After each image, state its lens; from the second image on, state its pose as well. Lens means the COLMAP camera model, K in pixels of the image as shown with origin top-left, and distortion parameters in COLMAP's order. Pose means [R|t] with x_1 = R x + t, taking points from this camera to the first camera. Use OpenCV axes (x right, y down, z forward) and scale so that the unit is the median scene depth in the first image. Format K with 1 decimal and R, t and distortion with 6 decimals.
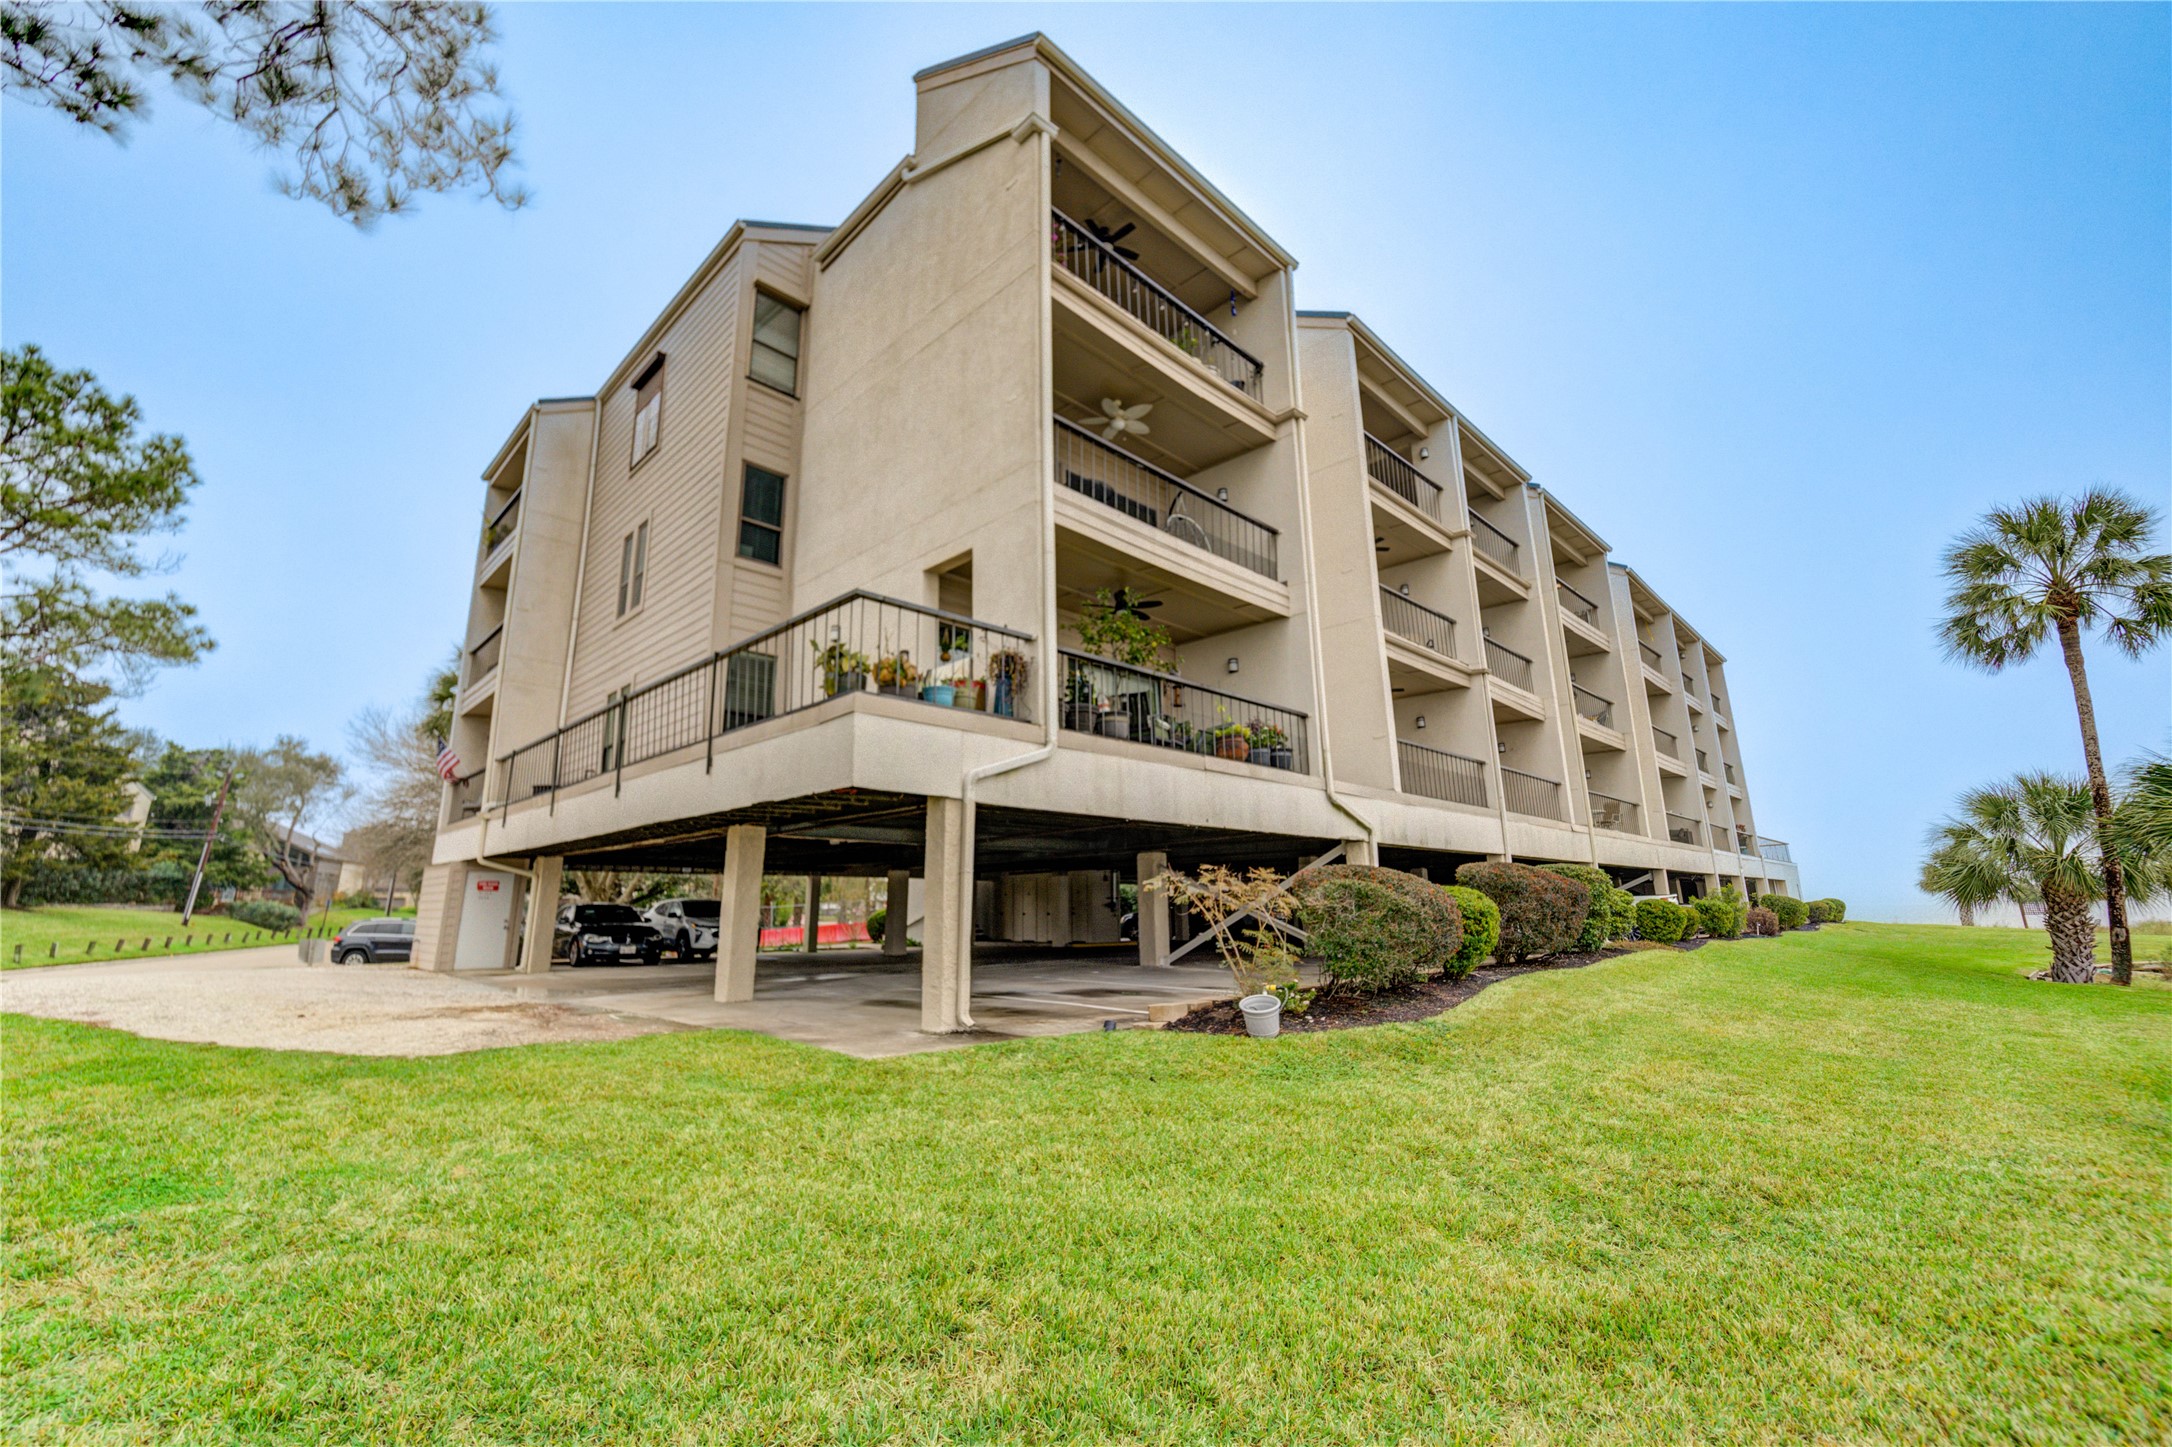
lens RADIAL K [[886.3, 0, 1048.7], [0, 886.3, 705.4], [0, 0, 1]] dist [-0.010744, -0.000331]
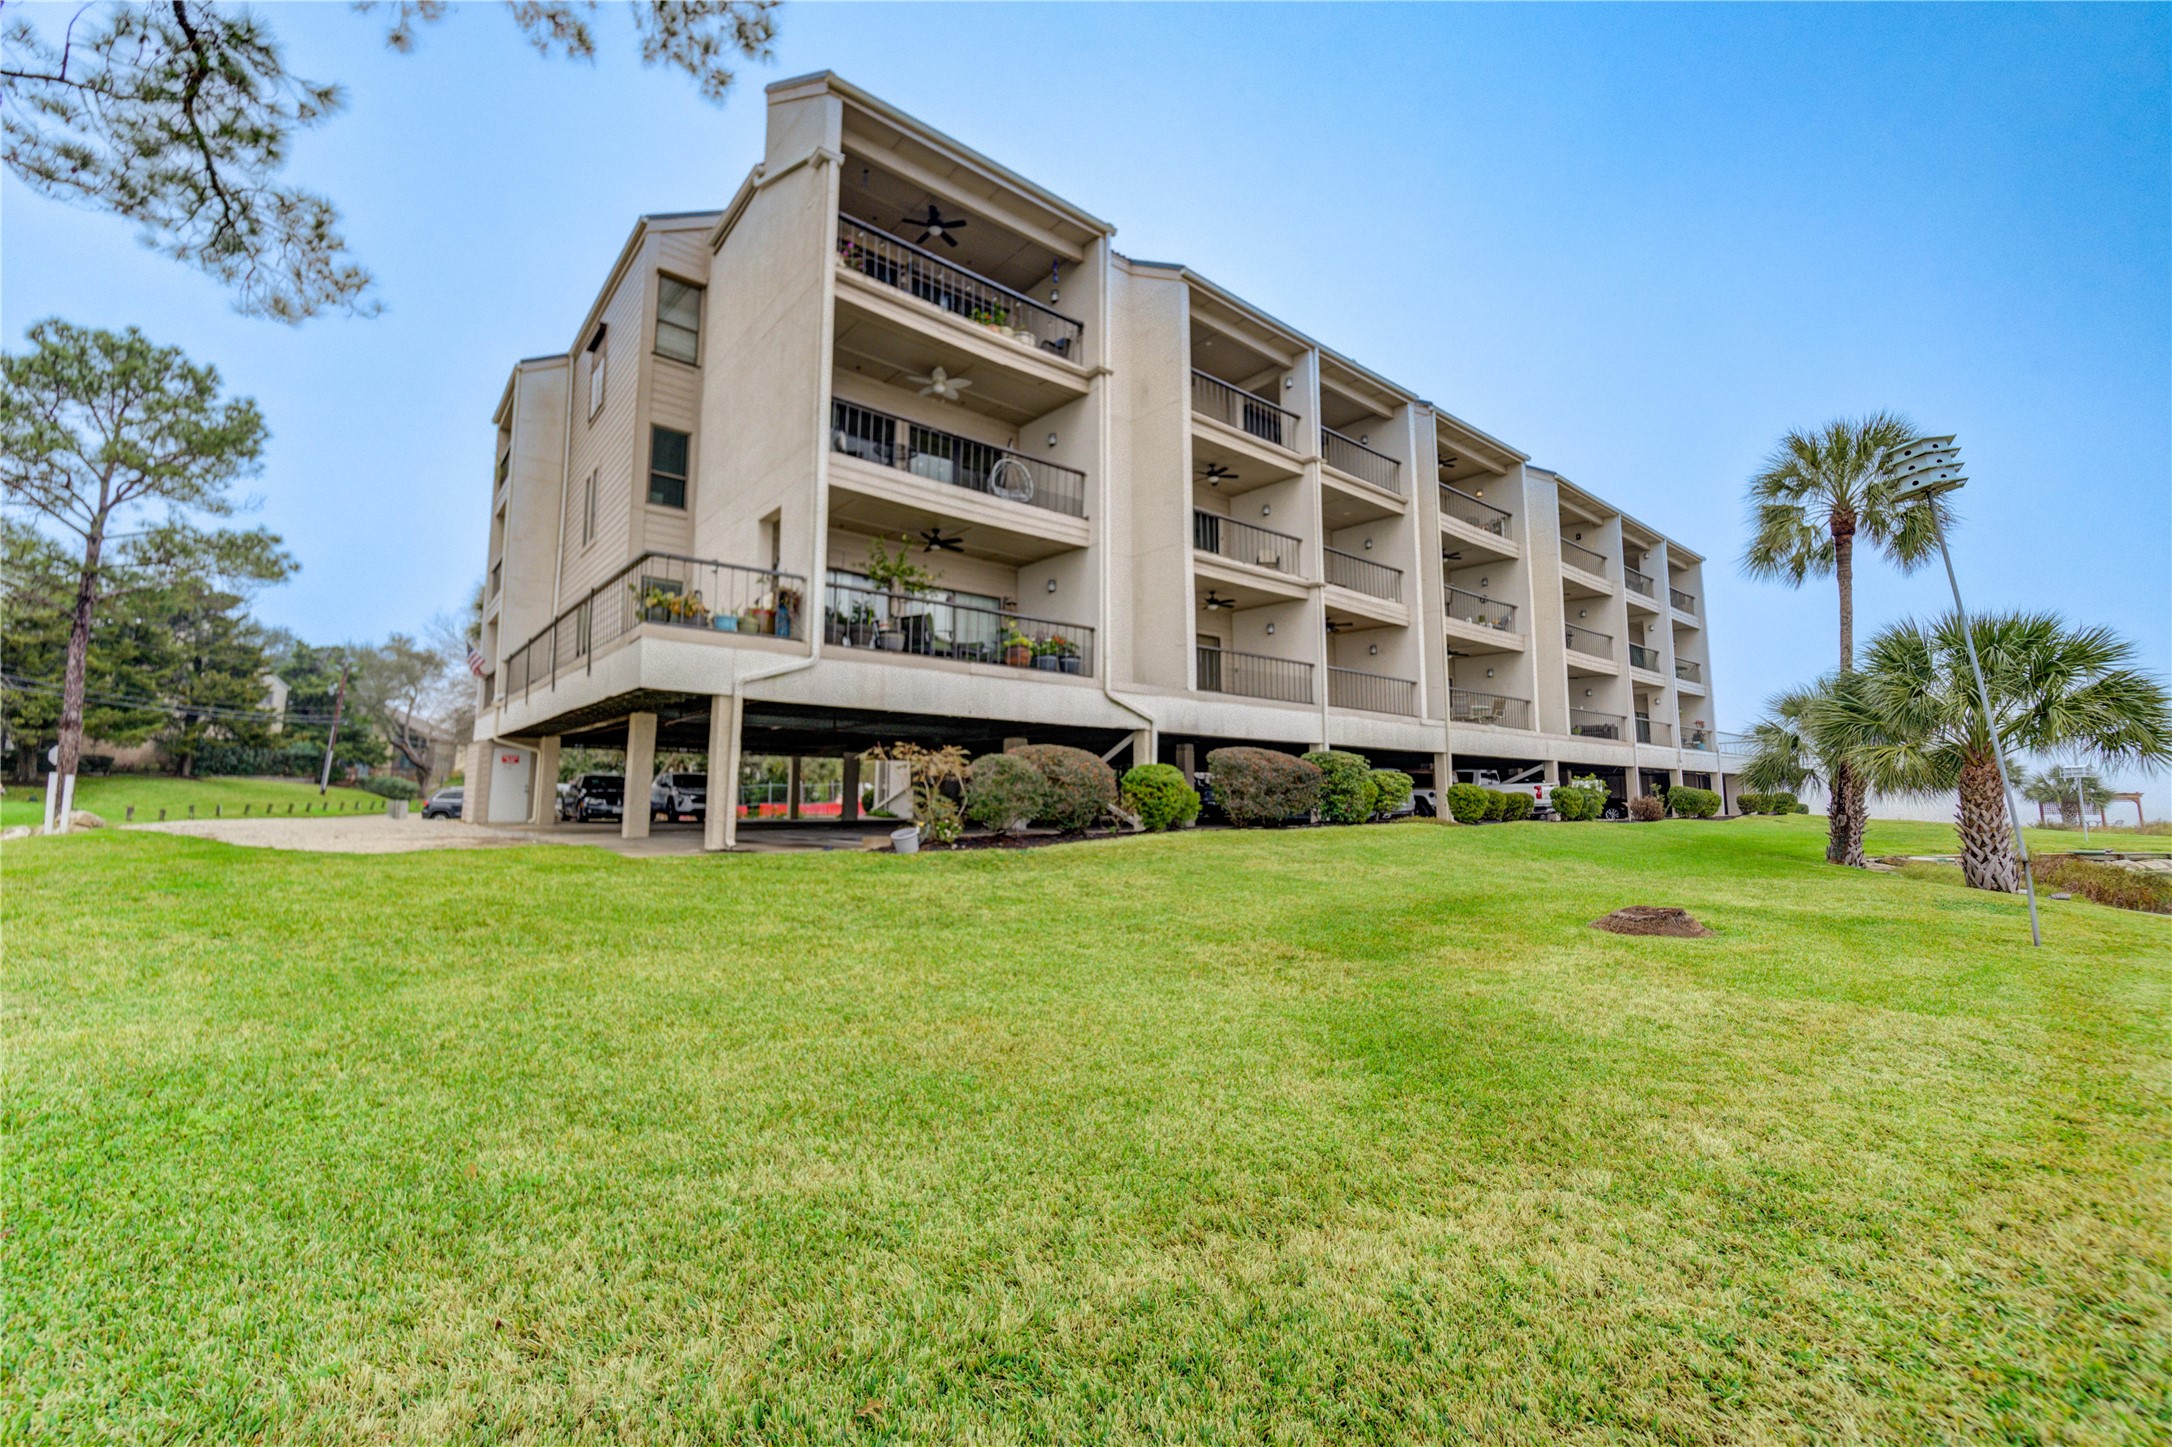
lens RADIAL K [[901.8, 0, 1079.6], [0, 901.8, 709.7], [0, 0, 1]] dist [-0.014431, -0.000792]
pose [[0.996299, 0.007397, -0.085642, 0.276269], [0.003461, 0.992030, 0.125951, -0.025432], [0.085891, -0.125781, 0.988333, -0.188164]]
